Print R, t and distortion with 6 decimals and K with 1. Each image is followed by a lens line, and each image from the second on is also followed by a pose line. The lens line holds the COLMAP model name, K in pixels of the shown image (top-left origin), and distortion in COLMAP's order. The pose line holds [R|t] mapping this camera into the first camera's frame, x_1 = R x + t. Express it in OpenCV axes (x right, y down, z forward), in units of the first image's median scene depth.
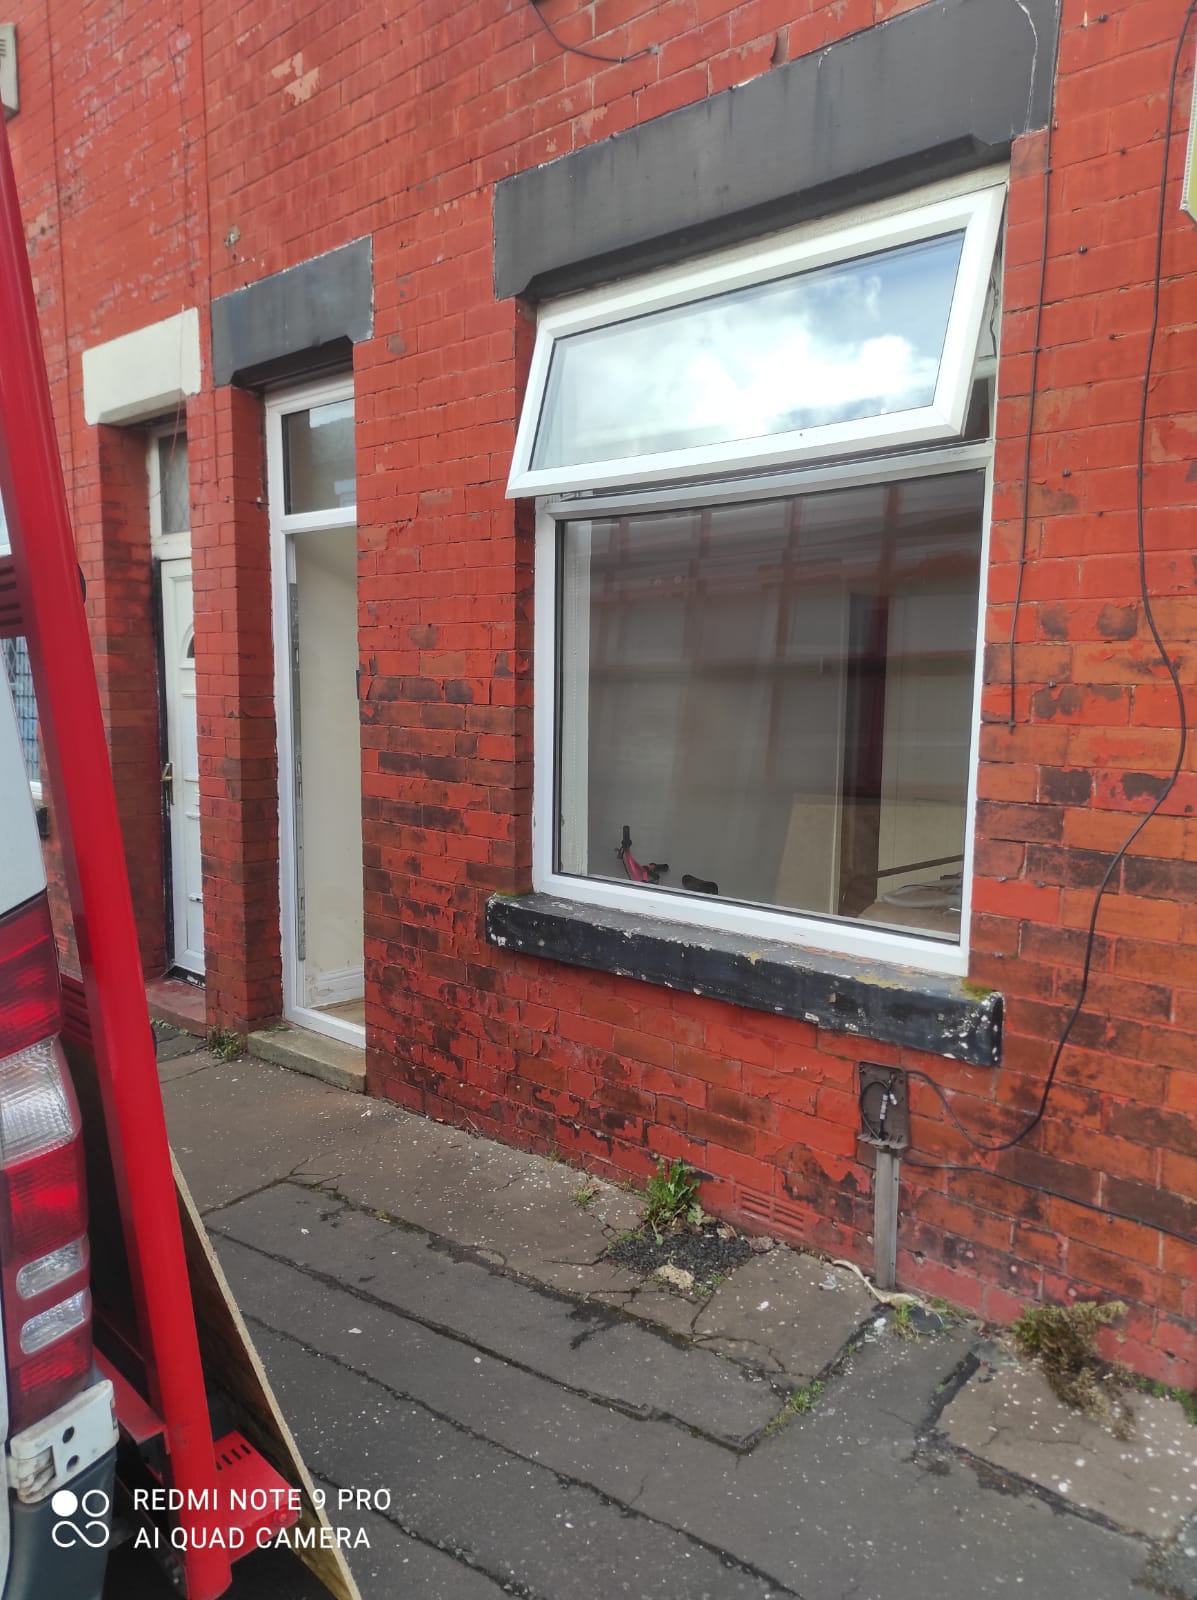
lens RADIAL K [[1162.6, 0, 600.5], [0, 1162.6, 835.2], [0, 0, 1]] dist [0.035681, 0.001410]
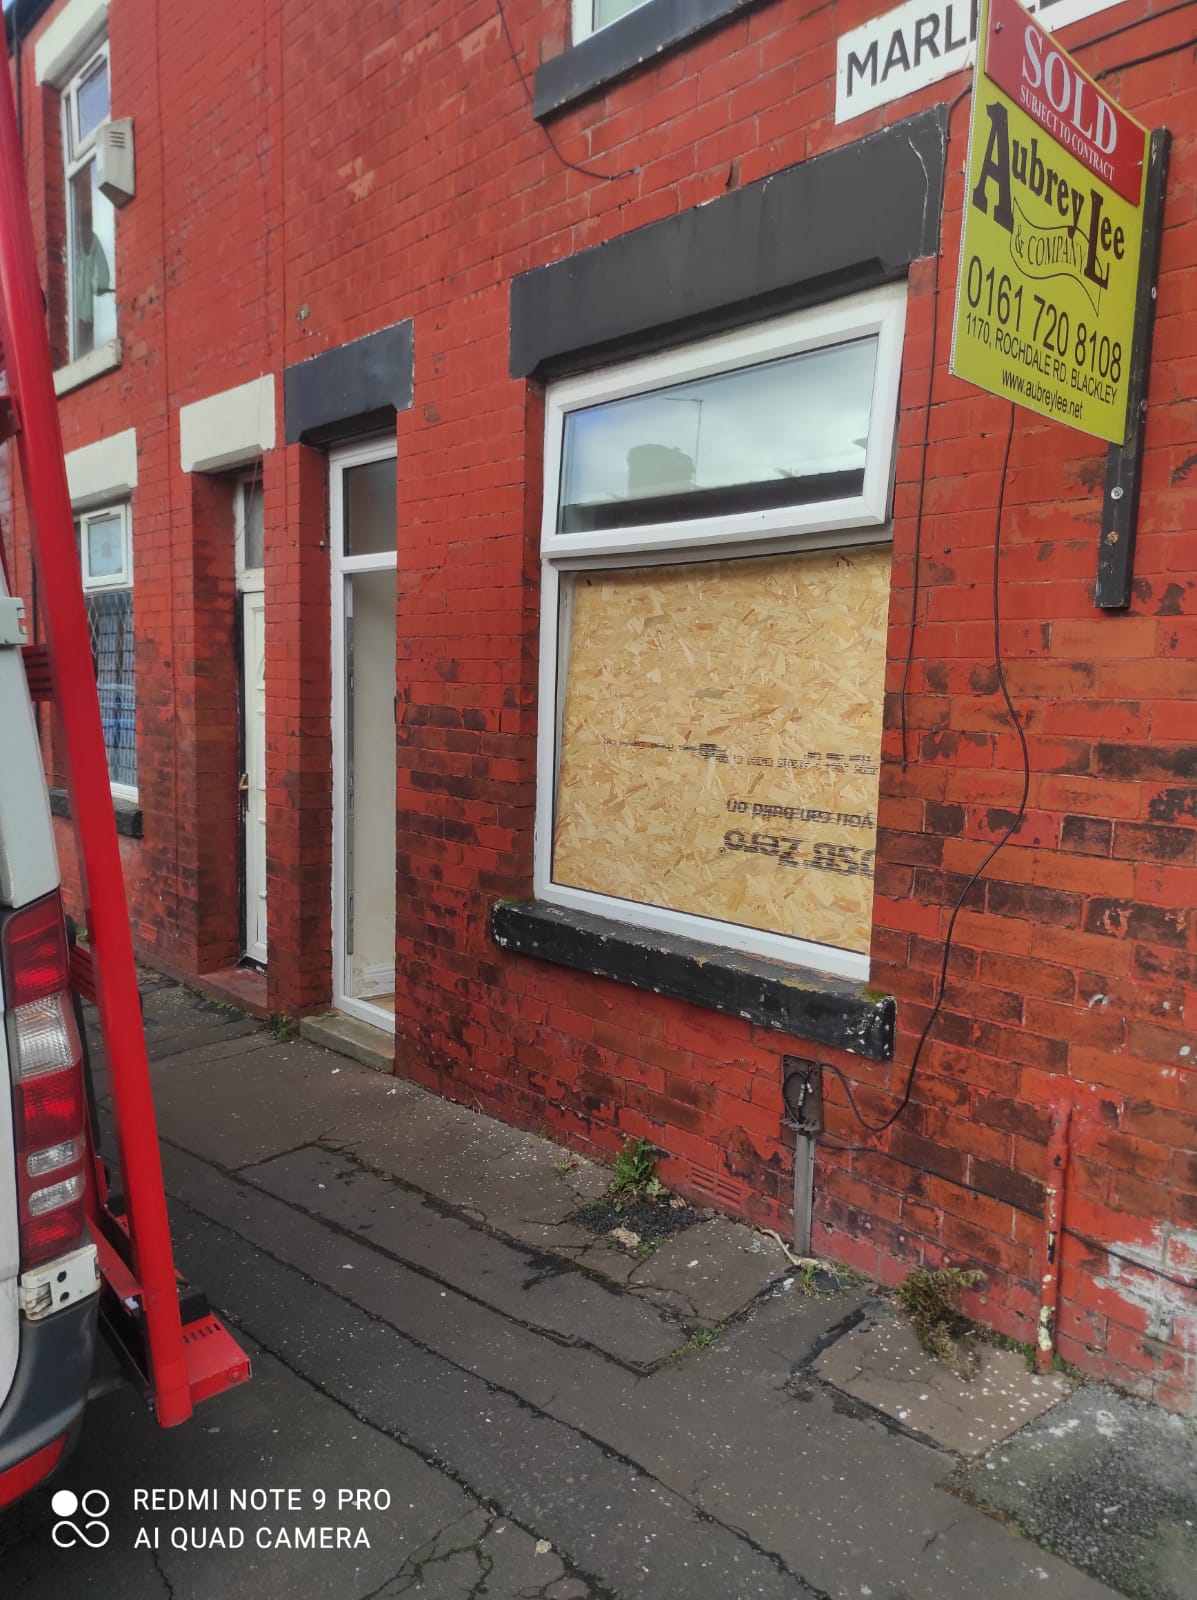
lens RADIAL K [[1162.6, 0, 600.5], [0, 1162.6, 835.2], [0, 0, 1]] dist [0.035681, 0.001410]
pose [[0.995632, 0.023431, -0.090374, 0.129117], [-0.024215, 0.999678, -0.007586, -0.006768], [0.090167, 0.009741, 0.995879, -0.140170]]
